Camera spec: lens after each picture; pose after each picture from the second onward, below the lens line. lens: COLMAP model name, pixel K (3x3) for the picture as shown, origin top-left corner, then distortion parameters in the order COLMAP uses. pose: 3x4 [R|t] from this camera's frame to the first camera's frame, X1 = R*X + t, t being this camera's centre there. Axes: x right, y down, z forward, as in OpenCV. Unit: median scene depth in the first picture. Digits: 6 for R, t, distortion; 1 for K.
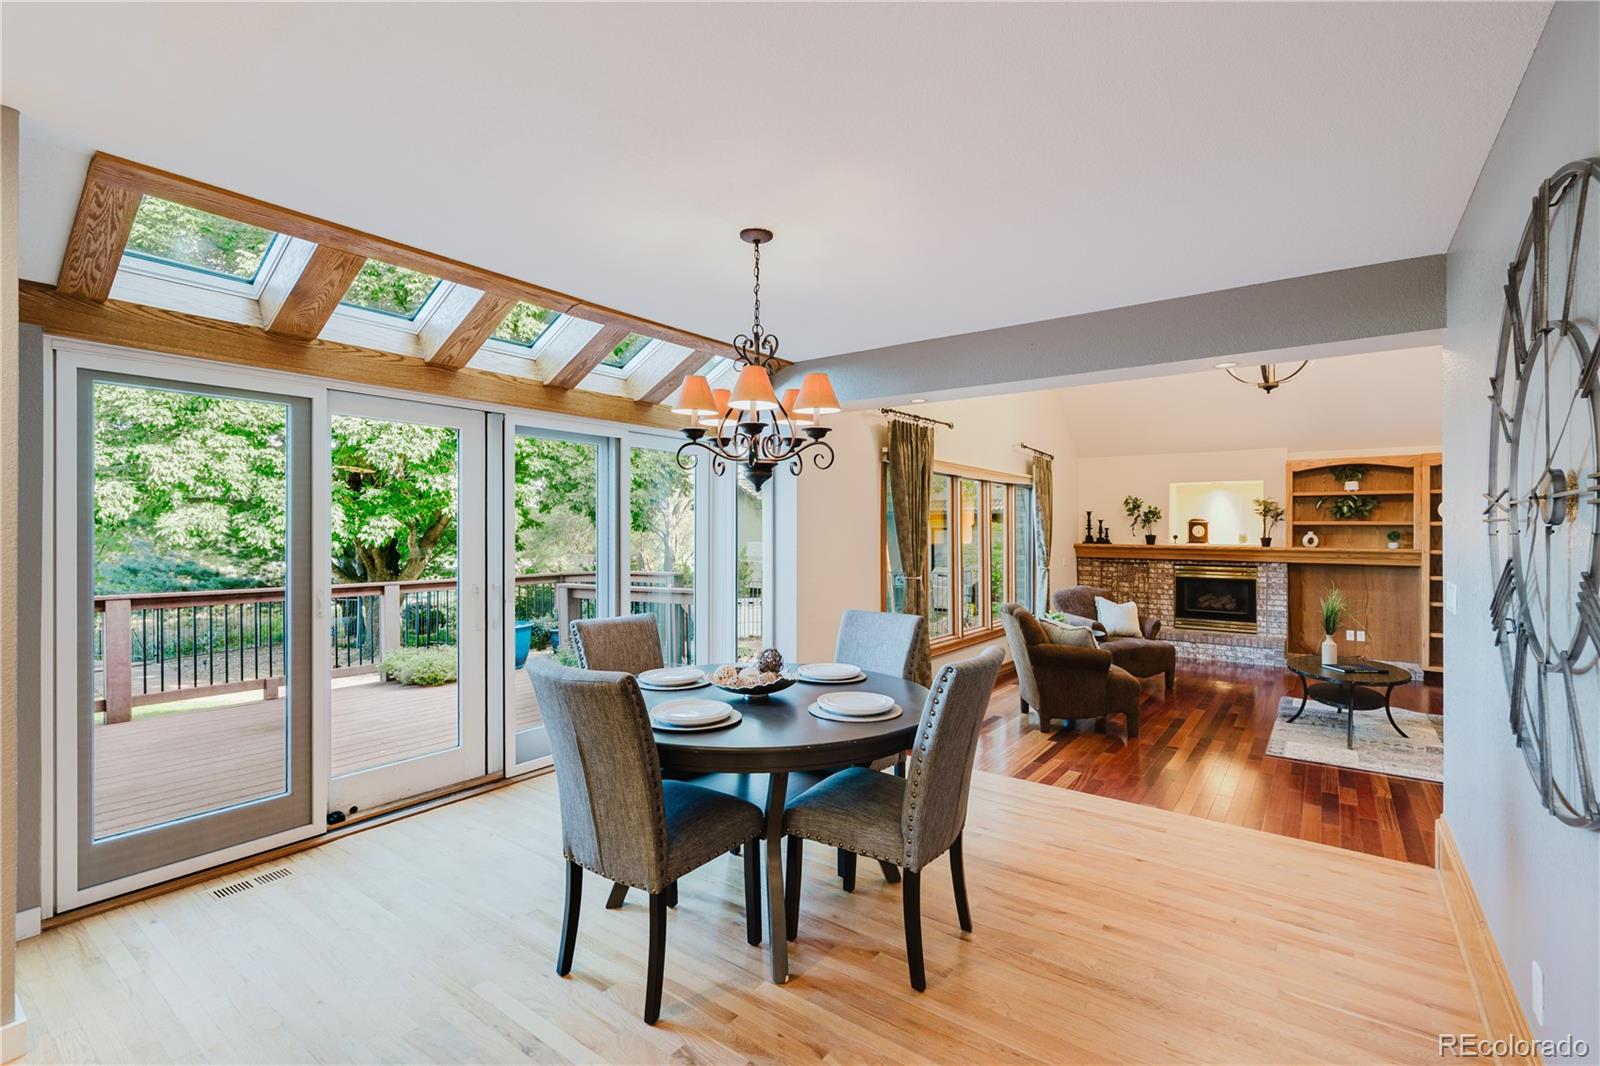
lens RADIAL K [[721.1, 0, 791.9], [0, 721.1, 531.1], [0, 0, 1]] dist [0.001156, 0.000244]
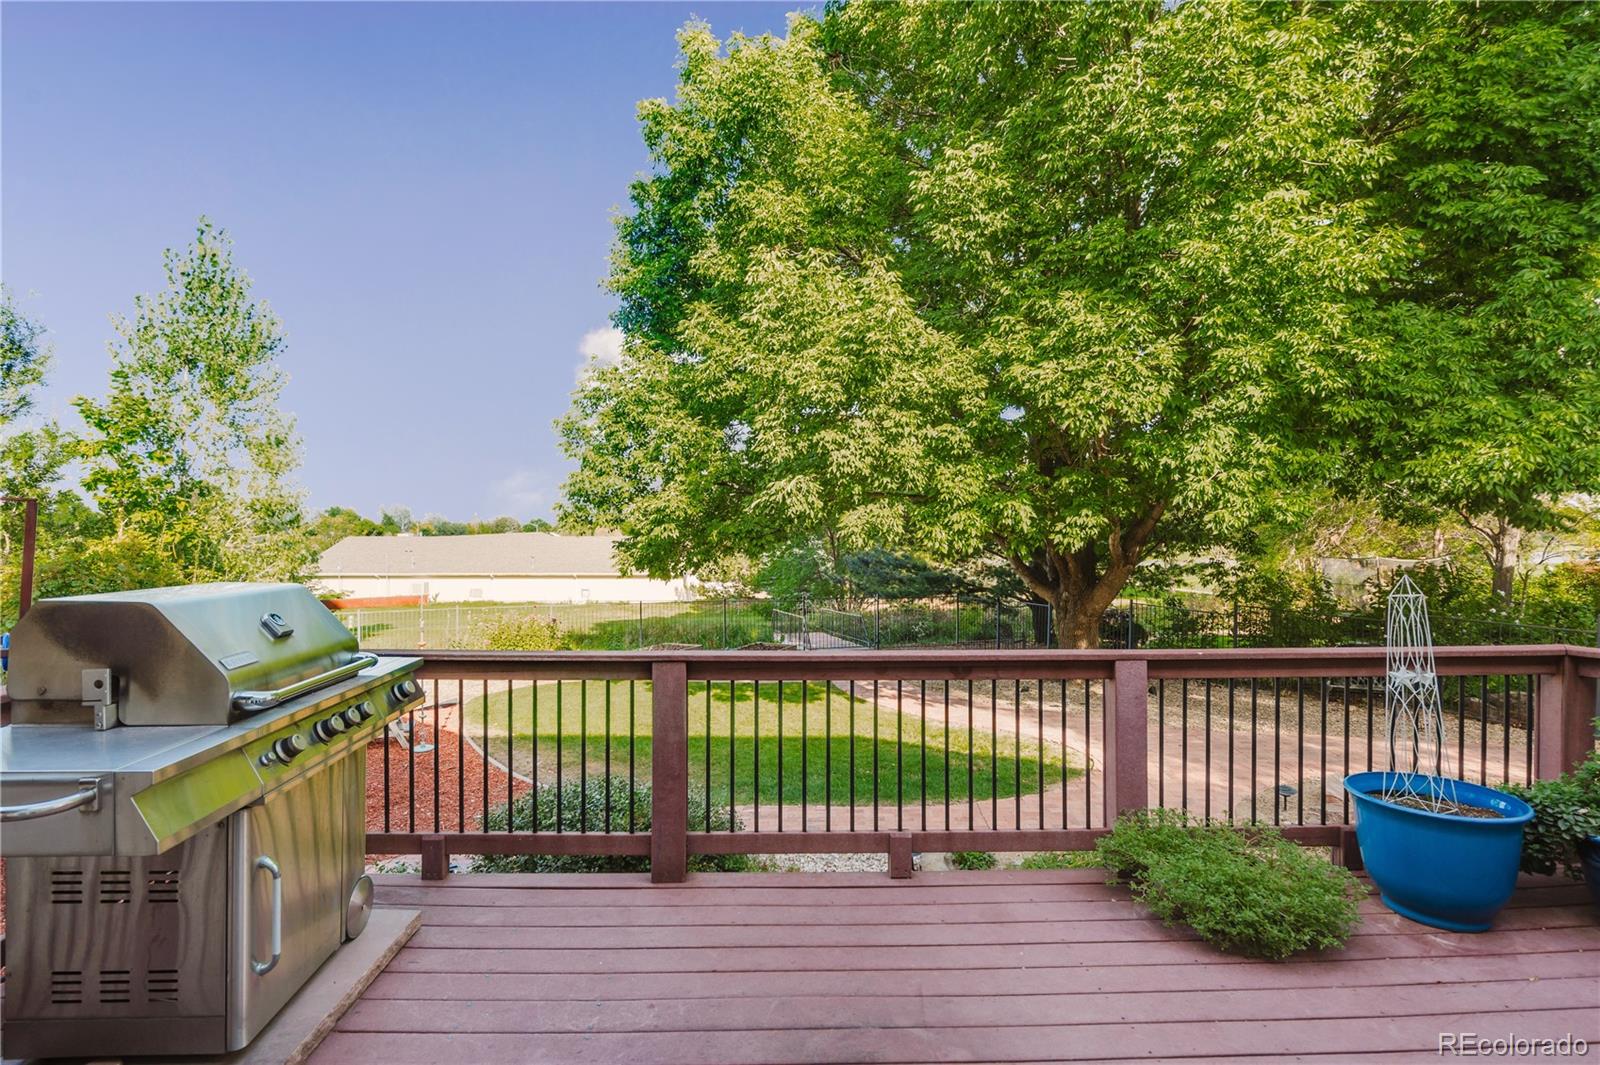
lens RADIAL K [[721.1, 0, 791.9], [0, 721.1, 530.6], [0, 0, 1]] dist [0.001156, 0.000244]
pose [[0.634294, 0.006291, -0.773066, -0.235650], [0.000876, 0.999960, 0.008855, -0.007863], [0.773091, -0.006294, 0.634264, 0.389311]]
